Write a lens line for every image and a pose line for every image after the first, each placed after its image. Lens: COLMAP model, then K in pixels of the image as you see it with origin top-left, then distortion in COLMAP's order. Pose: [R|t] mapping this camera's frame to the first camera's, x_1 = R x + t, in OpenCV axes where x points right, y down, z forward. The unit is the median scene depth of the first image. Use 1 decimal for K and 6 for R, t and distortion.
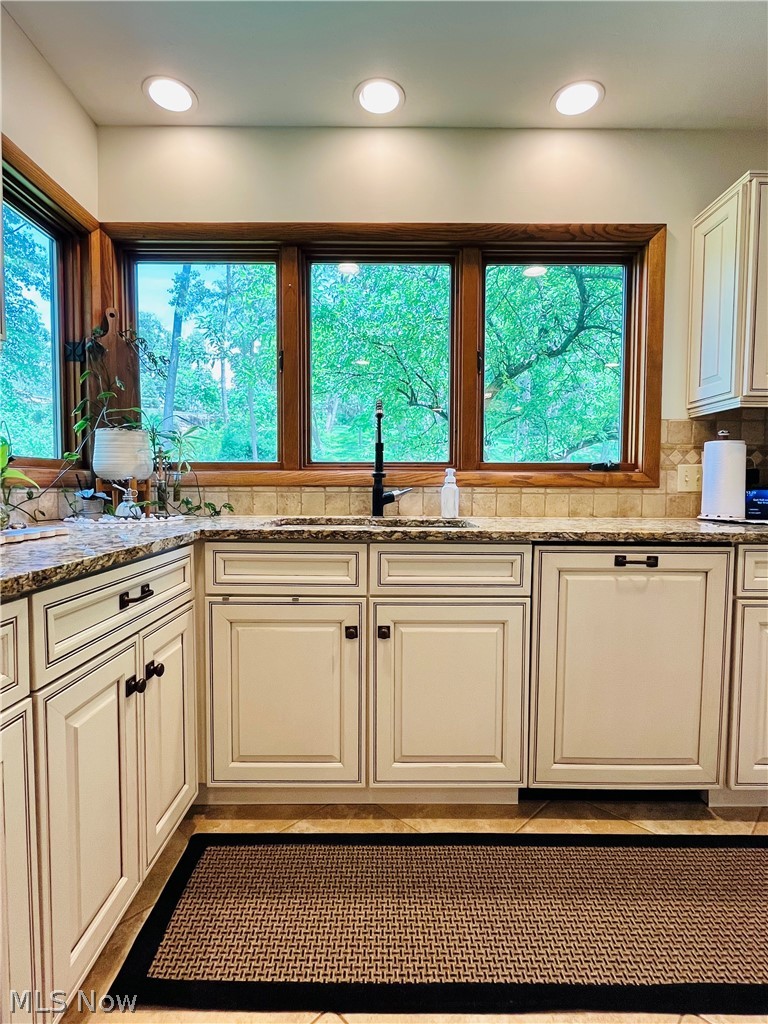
lens RADIAL K [[496.8, 0, 381.4], [0, 496.8, 510.8], [0, 0, 1]] dist [-0.000029, 0.000626]
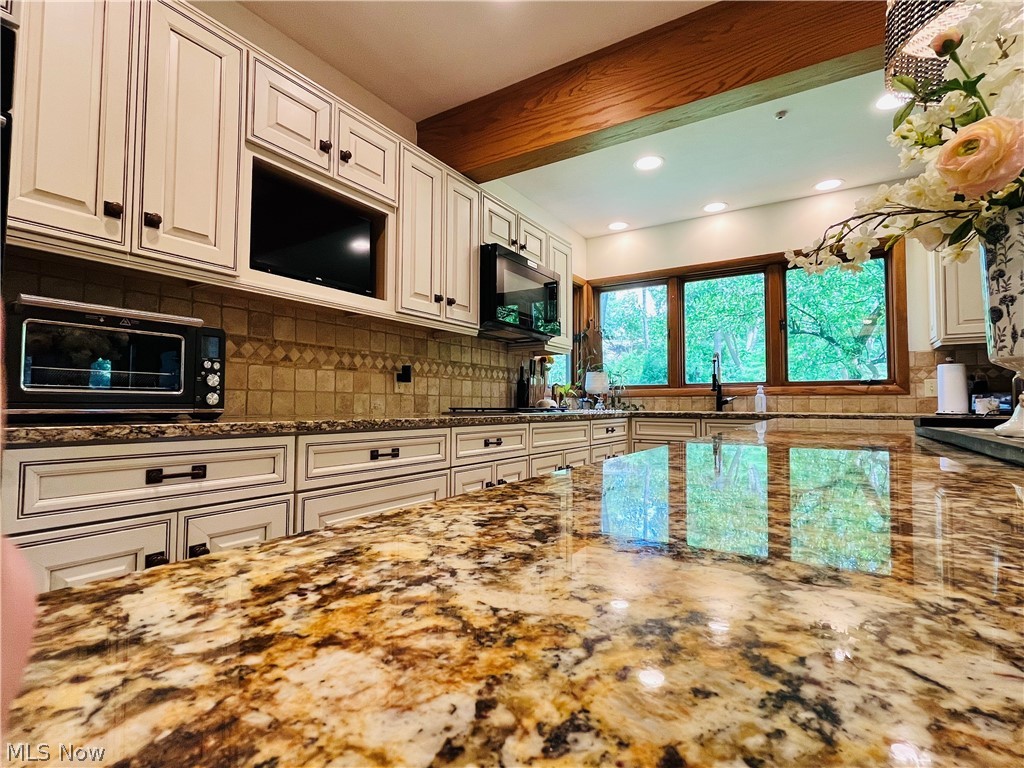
lens RADIAL K [[496.8, 0, 515.4], [0, 496.8, 386.5], [0, 0, 1]] dist [-0.000029, 0.000626]
pose [[0.846165, -0.023674, -0.532394, 0.380726], [-0.025926, 0.996001, -0.085496, 0.108171], [0.532289, 0.086147, 0.842168, -1.128738]]
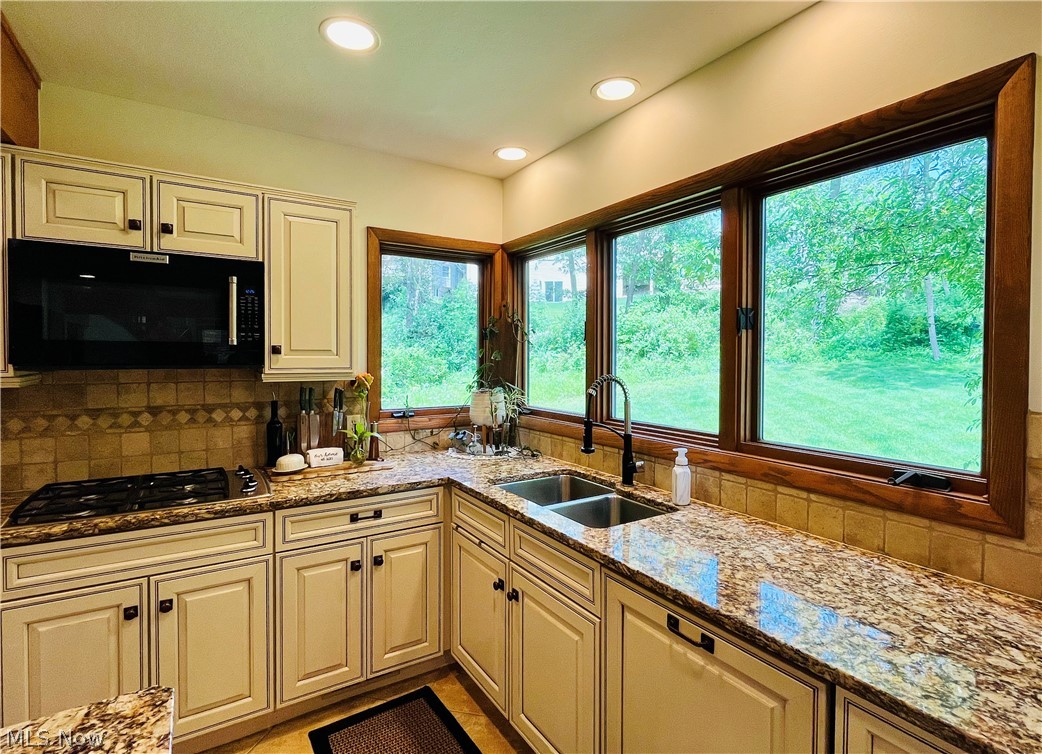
lens RADIAL K [[504.5, 0, 520.5], [0, 504.5, 368.0], [0, 0, 1]] dist [-0.004233, 0.000272]
pose [[0.542273, 0.017600, -0.840018, 0.804456], [-0.046165, 0.998894, -0.008872, -0.225527], [0.838933, 0.043590, 0.542486, 0.278080]]
